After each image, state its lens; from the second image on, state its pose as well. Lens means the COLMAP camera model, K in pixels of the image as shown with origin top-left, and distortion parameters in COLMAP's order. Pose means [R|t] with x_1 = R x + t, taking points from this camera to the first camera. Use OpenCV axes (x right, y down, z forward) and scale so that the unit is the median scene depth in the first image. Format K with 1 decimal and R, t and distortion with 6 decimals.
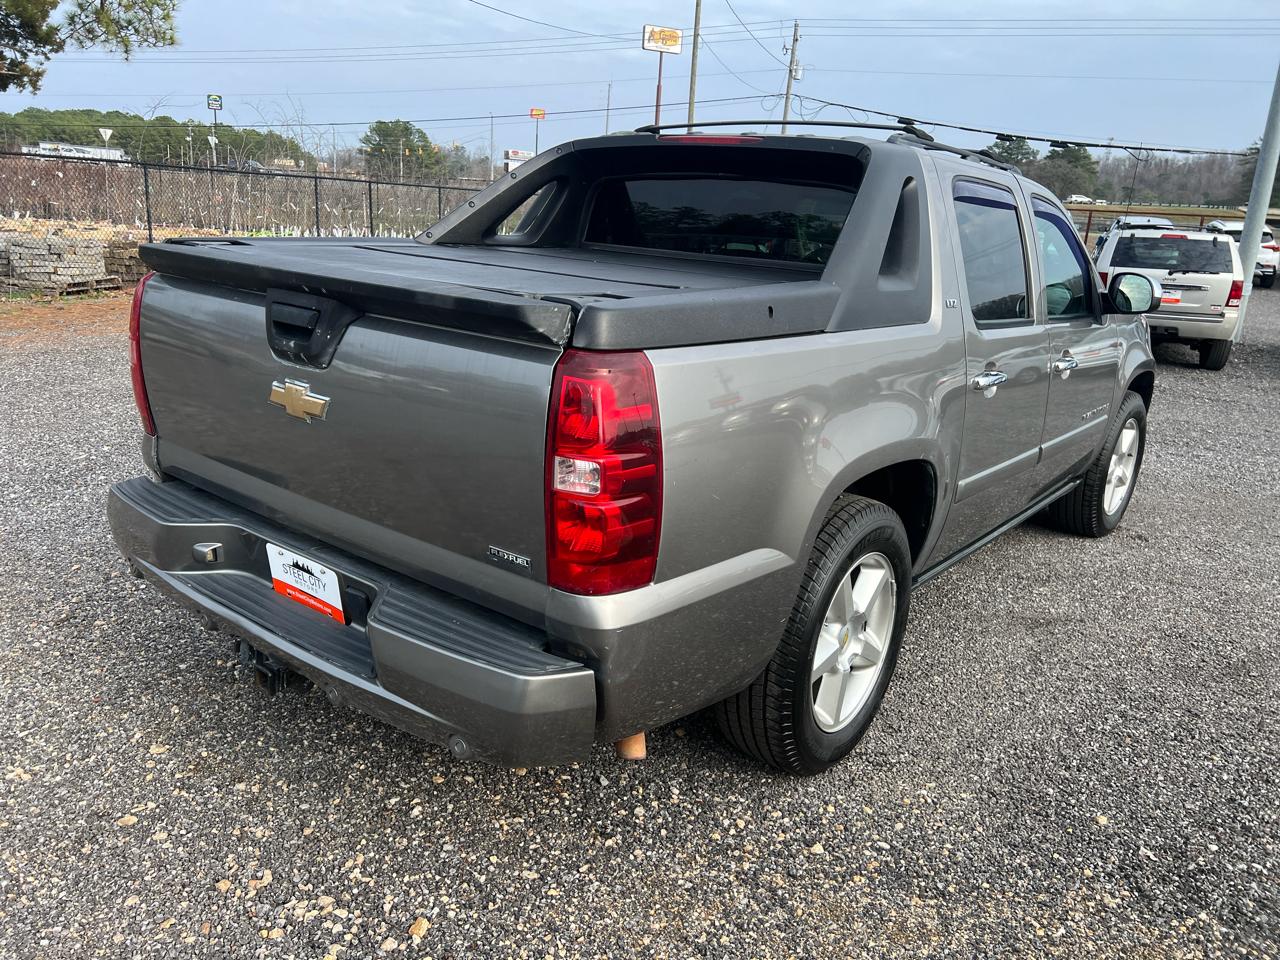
lens RADIAL K [[966.5, 0, 634.8], [0, 966.5, 487.6], [0, 0, 1]] dist [0.049190, -0.052599]
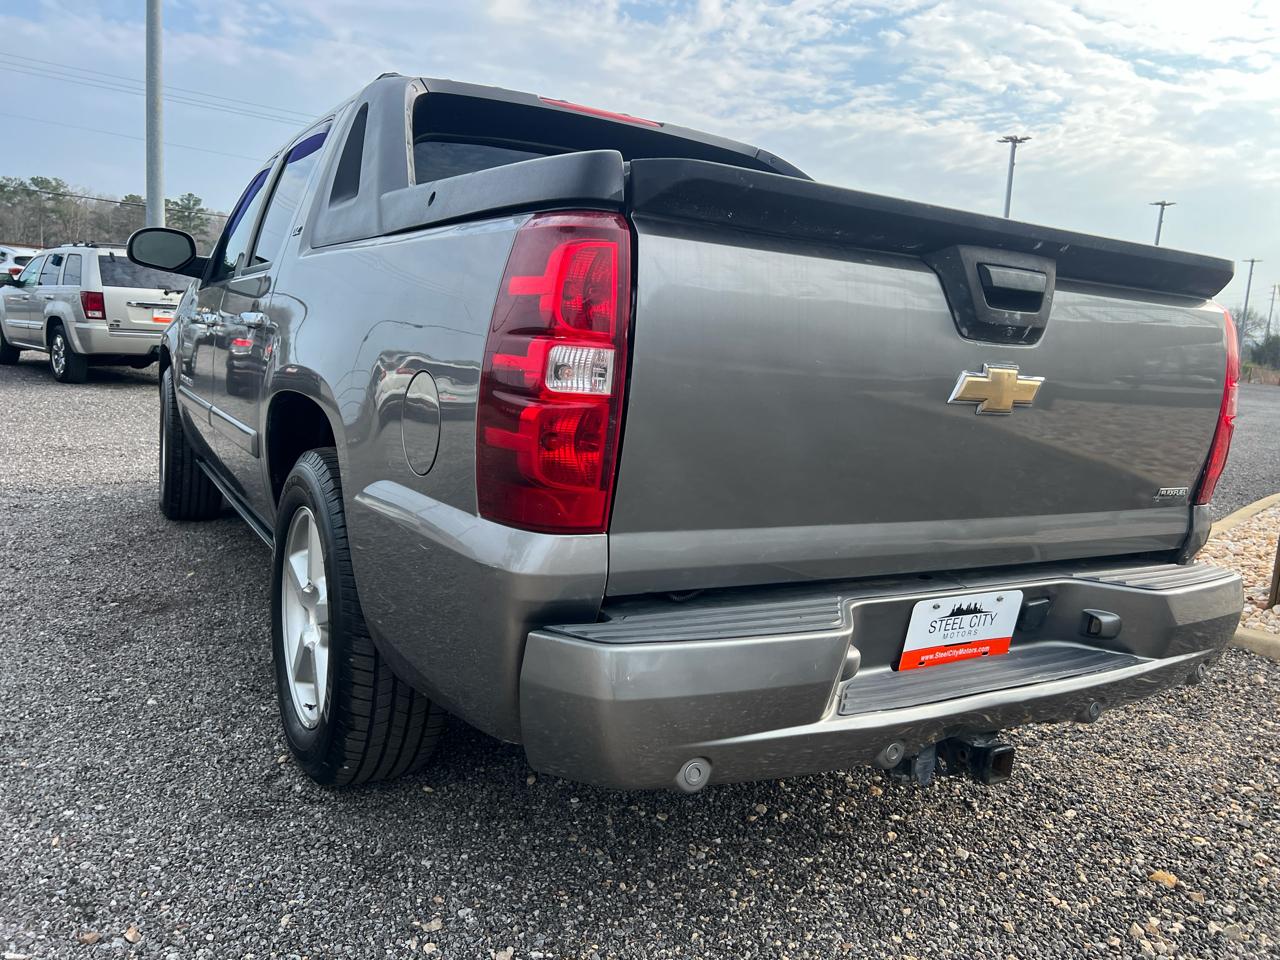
lens RADIAL K [[965.8, 0, 651.5], [0, 965.8, 486.4], [0, 0, 1]] dist [0.061274, -0.066888]
pose [[0.352329, -0.180052, 0.918393, -1.151418], [0.210527, 0.971416, 0.109682, -0.154605], [-0.911890, 0.154703, 0.380164, 0.941907]]
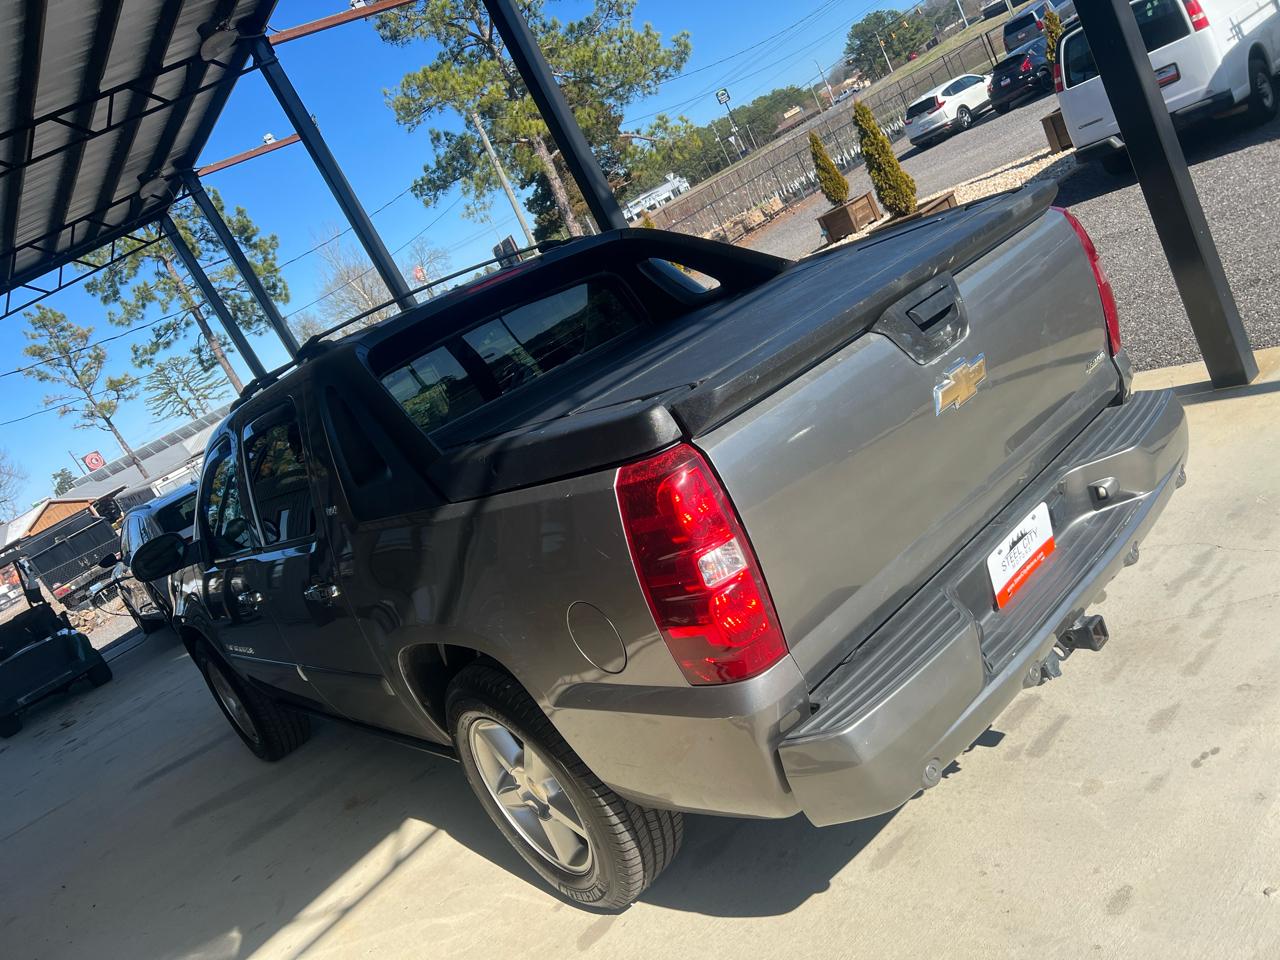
lens RADIAL K [[970.4, 0, 638.1], [0, 970.4, 486.0], [0, 0, 1]] dist [0.024378, -0.014668]
pose [[0.146402, -0.357143, 0.922505, -1.332232], [0.656341, 0.732791, 0.179535, -0.402277], [-0.740123, 0.579194, 0.341690, 0.937692]]
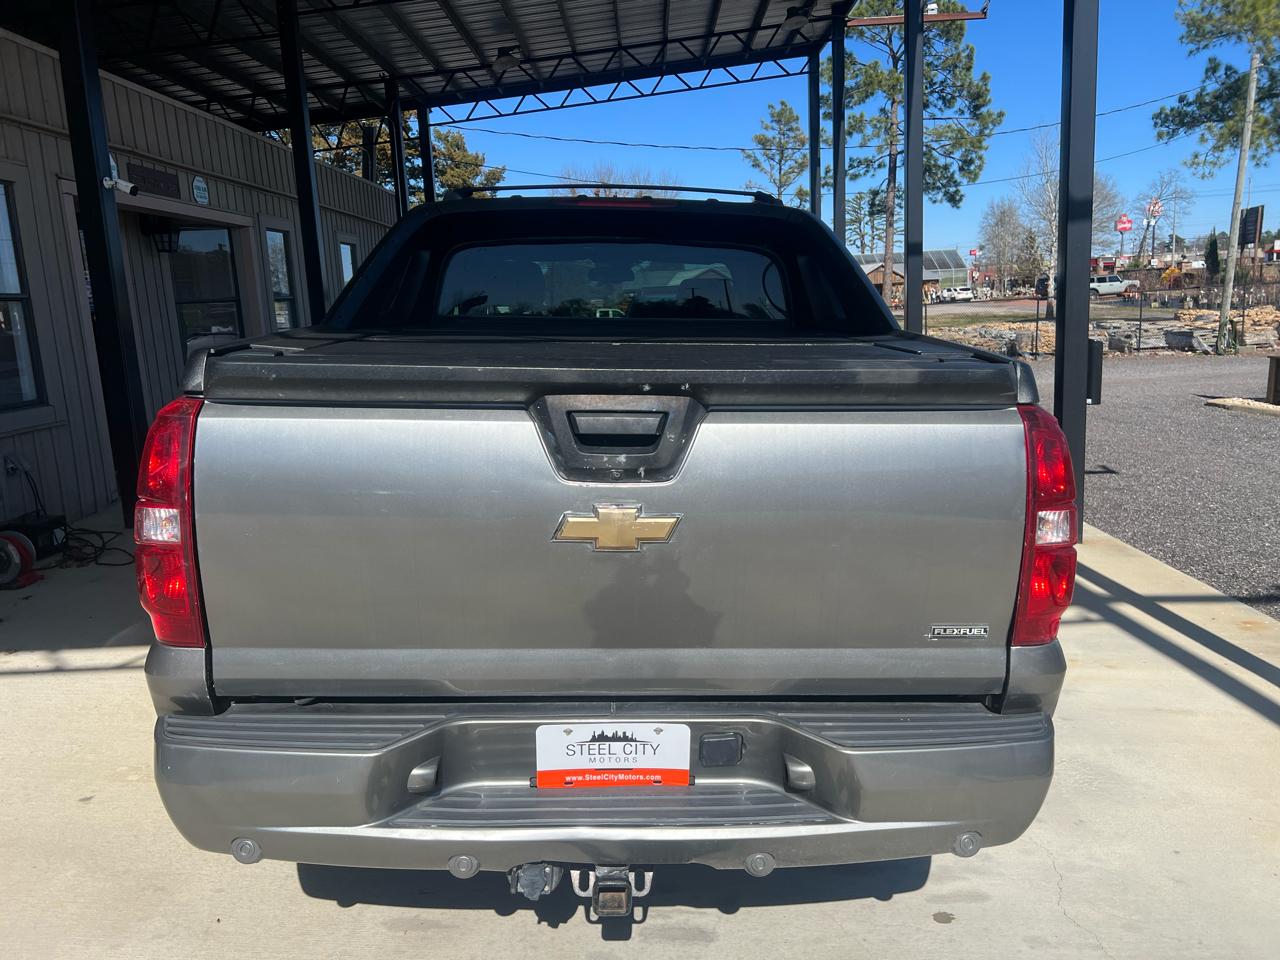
lens RADIAL K [[977.4, 0, 642.0], [0, 977.4, 466.7], [0, 0, 1]] dist [0.058285, -0.072106]
pose [[0.760057, -0.169297, 0.627417, -0.807215], [0.218359, 0.975868, -0.001201, -0.129662], [-0.612073, 0.137915, 0.778682, 0.341555]]
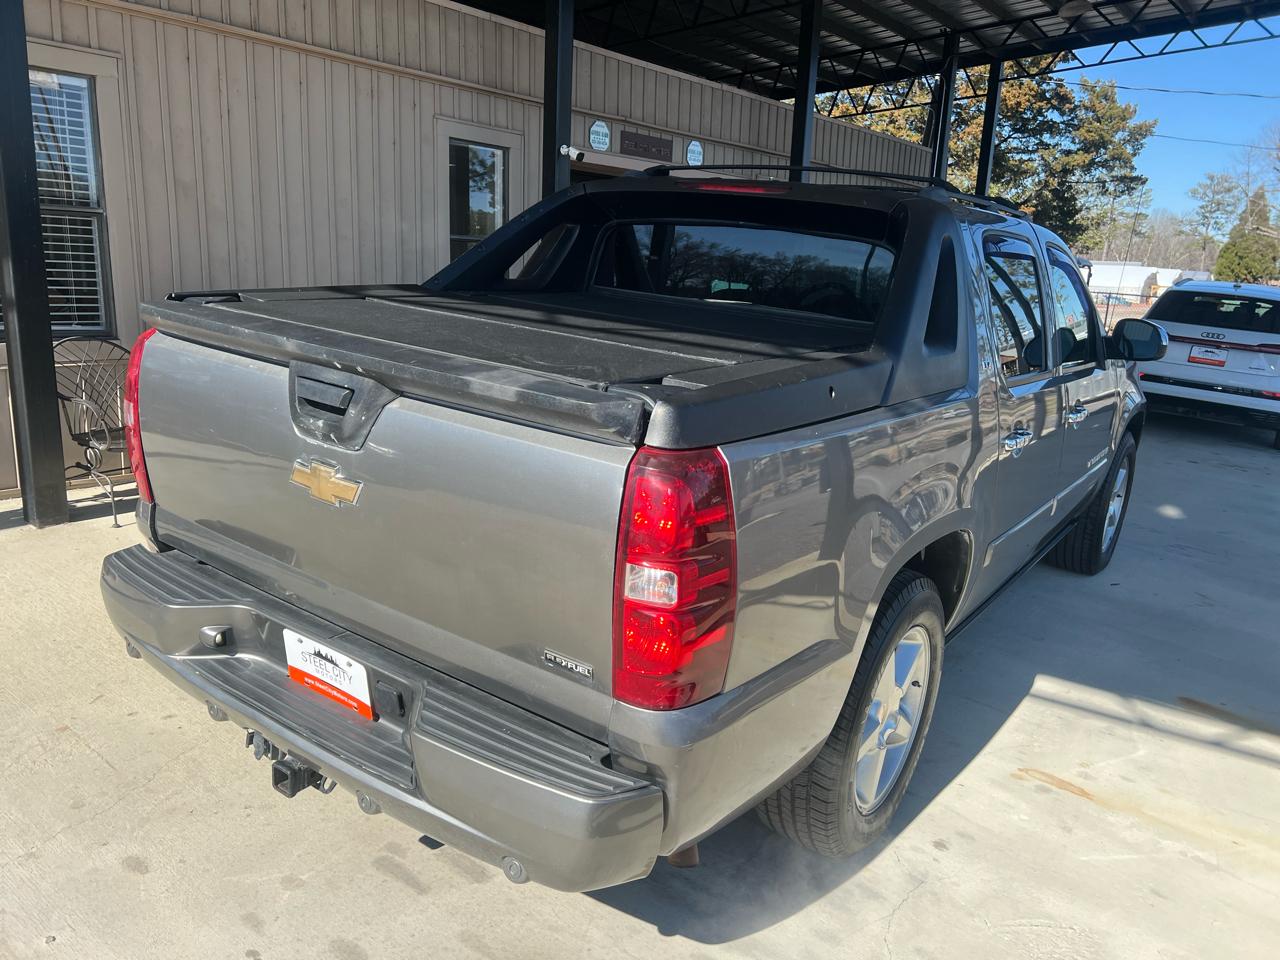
lens RADIAL K [[966.5, 0, 634.8], [0, 966.5, 487.6], [0, 0, 1]] dist [0.049190, -0.052599]
pose [[0.998951, 0.002064, 0.045747, -0.090700], [-0.001760, 0.999976, -0.006674, -0.076709], [-0.045760, 0.006587, 0.998931, 0.055790]]
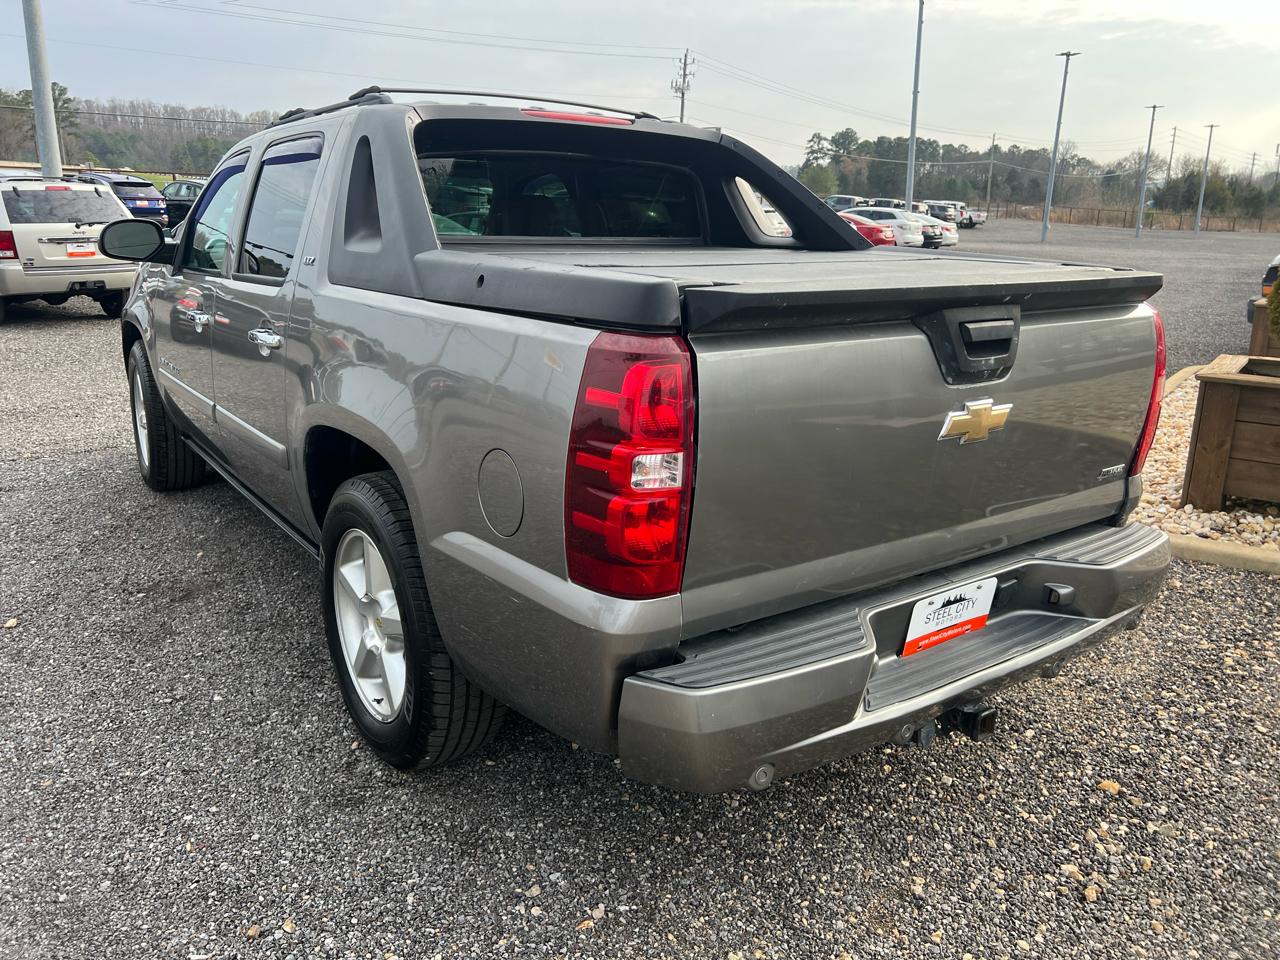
lens RADIAL K [[968.4, 0, 636.8], [0, 968.4, 469.0], [0, 0, 1]] dist [0.045468, -0.038838]
pose [[0.277380, -0.300823, 0.912451, -1.272251], [0.263981, 0.937028, 0.228677, -0.338451], [-0.923783, 0.177439, 0.339324, 0.964856]]
